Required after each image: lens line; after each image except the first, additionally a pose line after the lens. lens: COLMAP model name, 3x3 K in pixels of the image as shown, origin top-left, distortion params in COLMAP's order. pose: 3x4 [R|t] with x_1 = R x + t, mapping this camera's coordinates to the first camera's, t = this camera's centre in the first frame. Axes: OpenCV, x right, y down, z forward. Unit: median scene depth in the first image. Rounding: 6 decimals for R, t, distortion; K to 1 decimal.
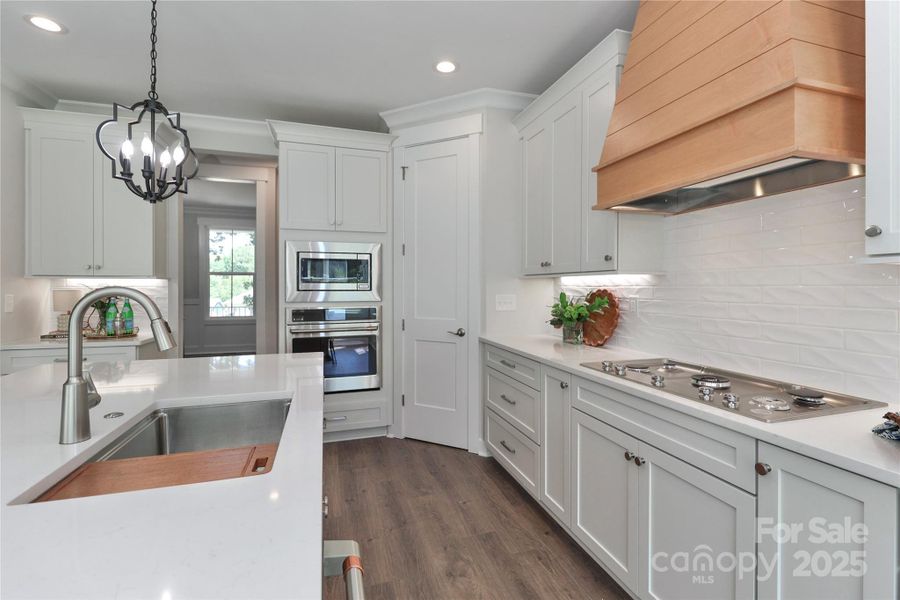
lens RADIAL K [[423.9, 0, 457.6], [0, 423.9, 287.6], [0, 0, 1]] dist [-0.002604, -0.000932]
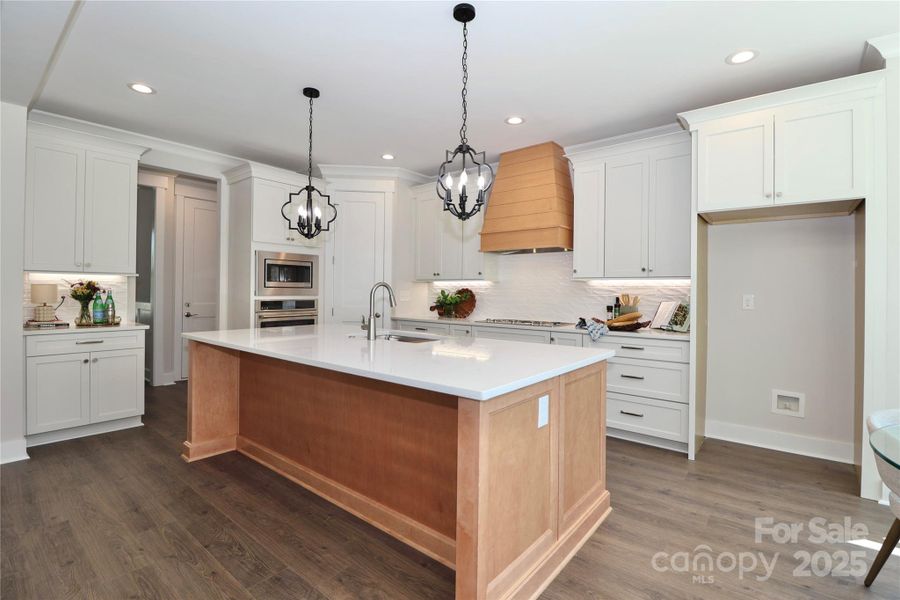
lens RADIAL K [[423.9, 0, 457.6], [0, 423.9, 287.6], [0, 0, 1]] dist [-0.002604, -0.000932]
pose [[0.834198, 0.013371, 0.551303, -0.628597], [-0.008782, 0.999901, -0.010964, 0.018319], [-0.551395, 0.004305, 0.834233, -0.497477]]
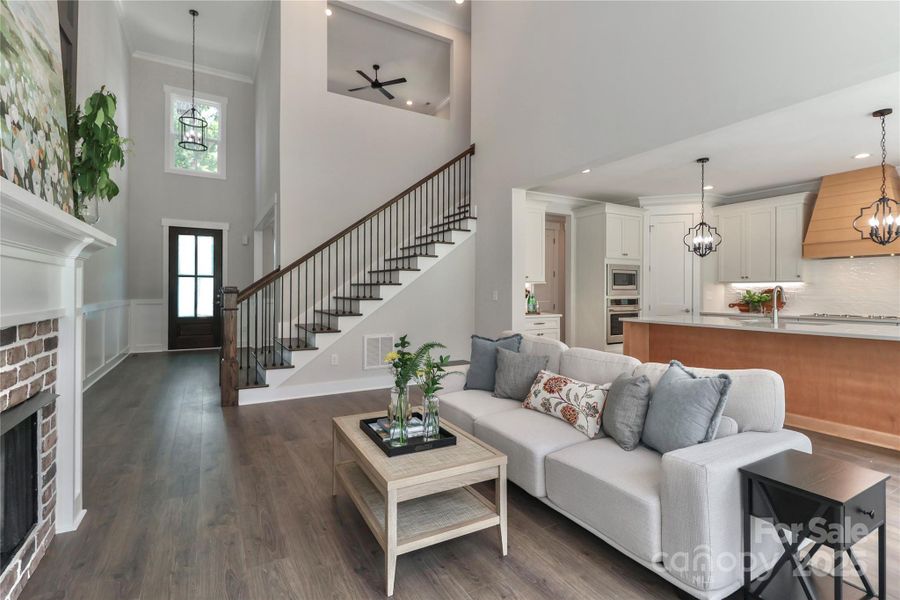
lens RADIAL K [[424.1, 0, 433.5], [0, 424.1, 287.5], [0, 0, 1]] dist [-0.000589, -0.000268]
pose [[0.983173, 0.003492, 0.182645, -1.579164], [-0.001312, 0.999927, -0.012052, 0.023203], [-0.182673, 0.011610, 0.983105, -0.779738]]
